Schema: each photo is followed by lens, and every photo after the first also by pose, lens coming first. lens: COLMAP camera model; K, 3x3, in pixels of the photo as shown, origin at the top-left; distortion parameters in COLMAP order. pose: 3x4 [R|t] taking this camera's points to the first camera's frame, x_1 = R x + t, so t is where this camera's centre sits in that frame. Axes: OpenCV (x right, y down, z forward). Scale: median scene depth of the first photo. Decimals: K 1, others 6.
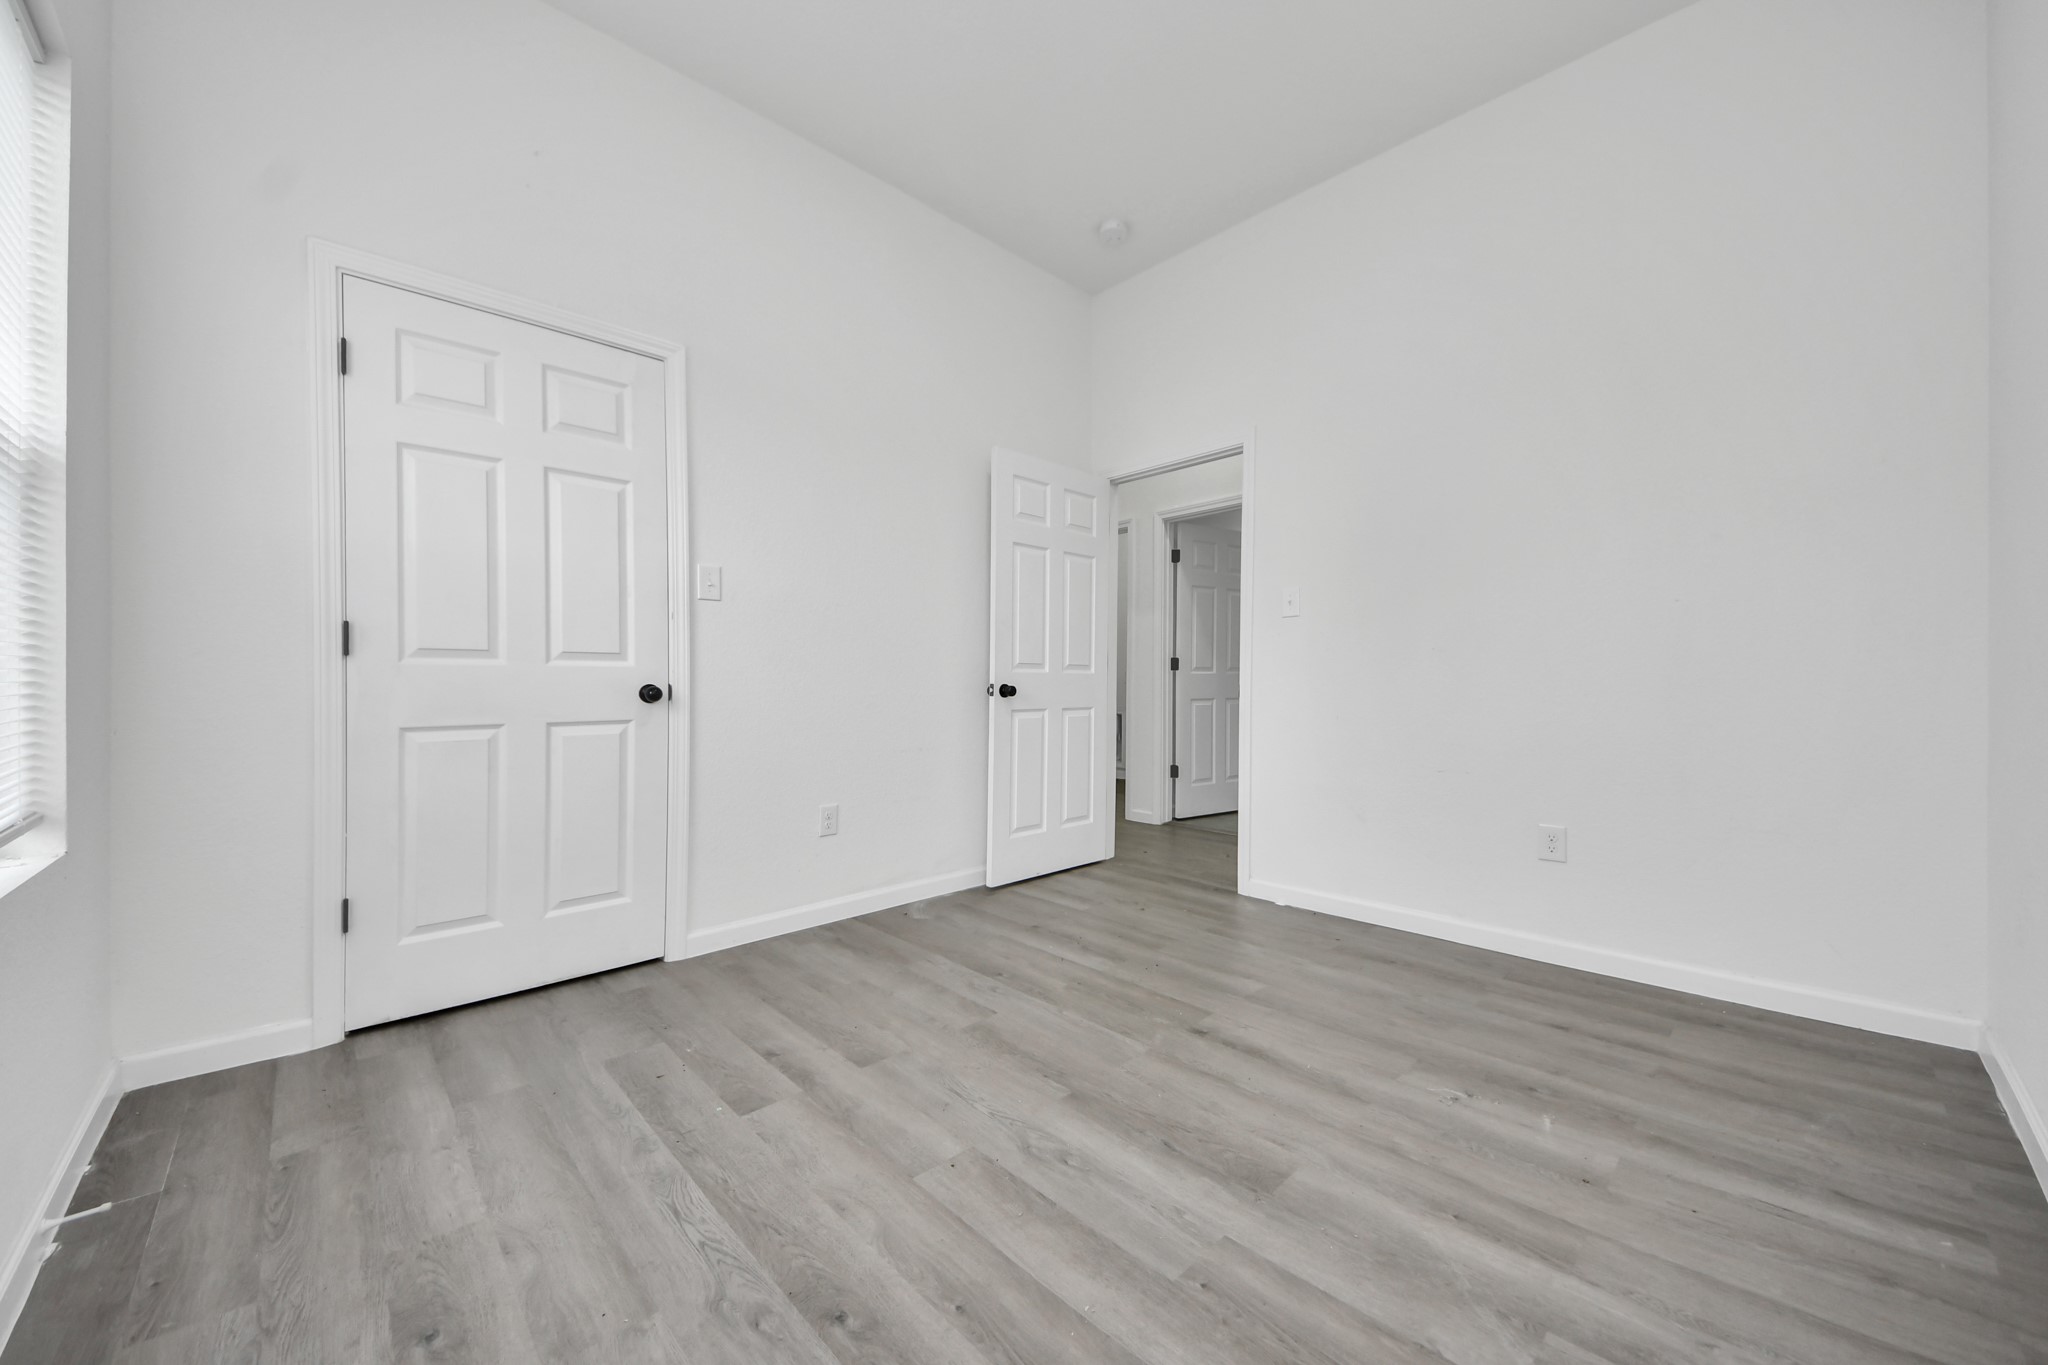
lens RADIAL K [[745.2, 0, 993.0], [0, 745.2, 699.5], [0, 0, 1]] dist [0.018207, -0.004539]
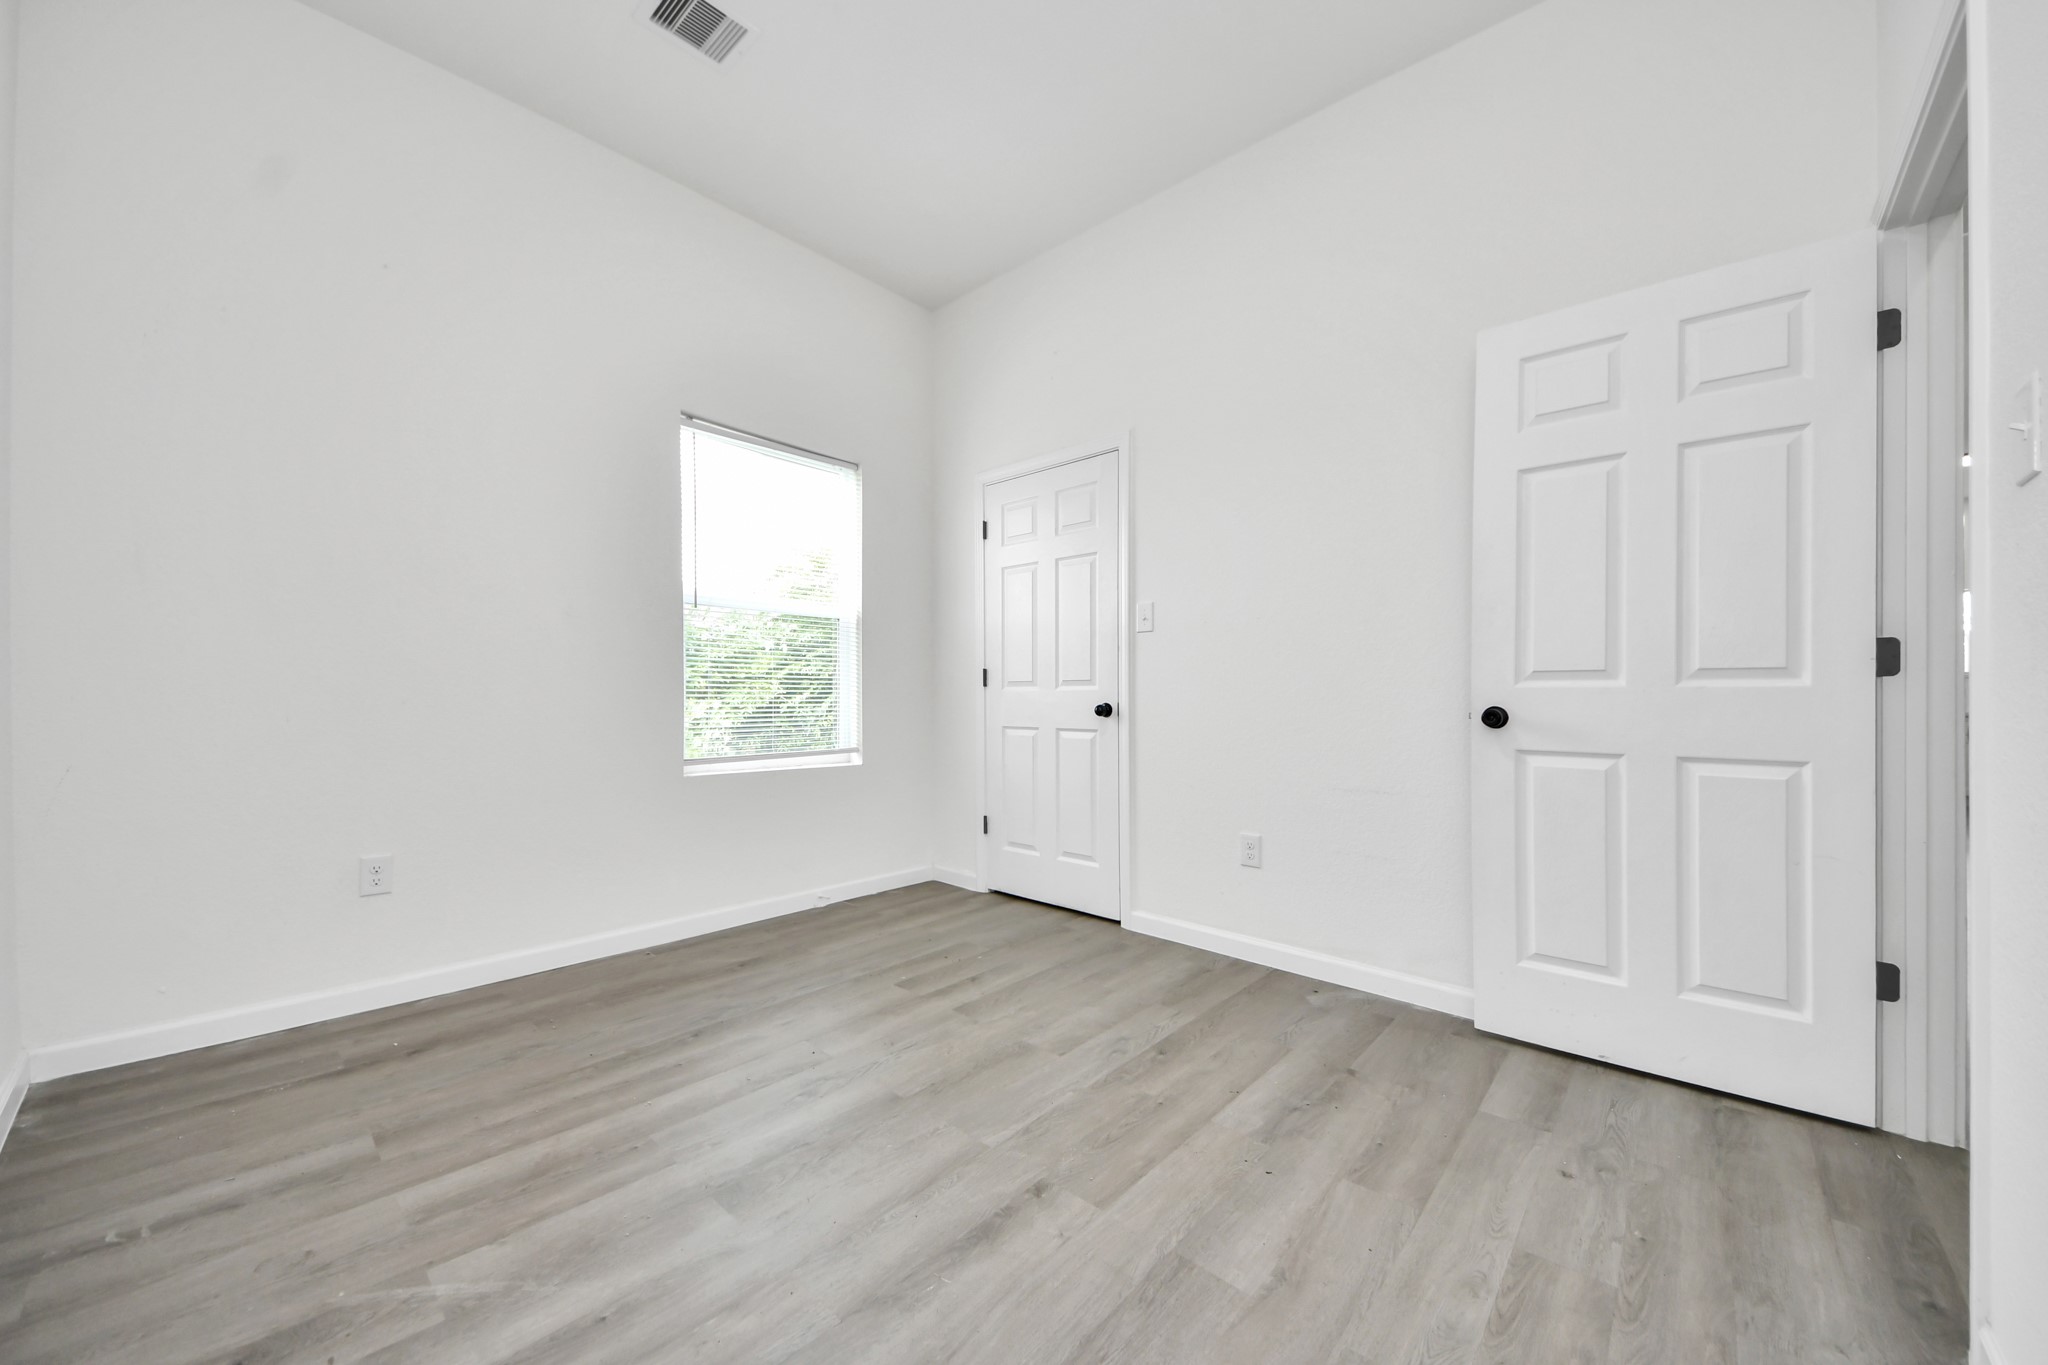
lens RADIAL K [[745.2, 0, 1023.0], [0, 745.2, 693.2], [0, 0, 1]] dist [0.018207, -0.004539]
pose [[0.107611, 0.002556, -0.994190, 1.006512], [-0.026397, 0.999651, -0.000288, -0.042645], [0.993843, 0.026275, 0.107641, 0.893203]]
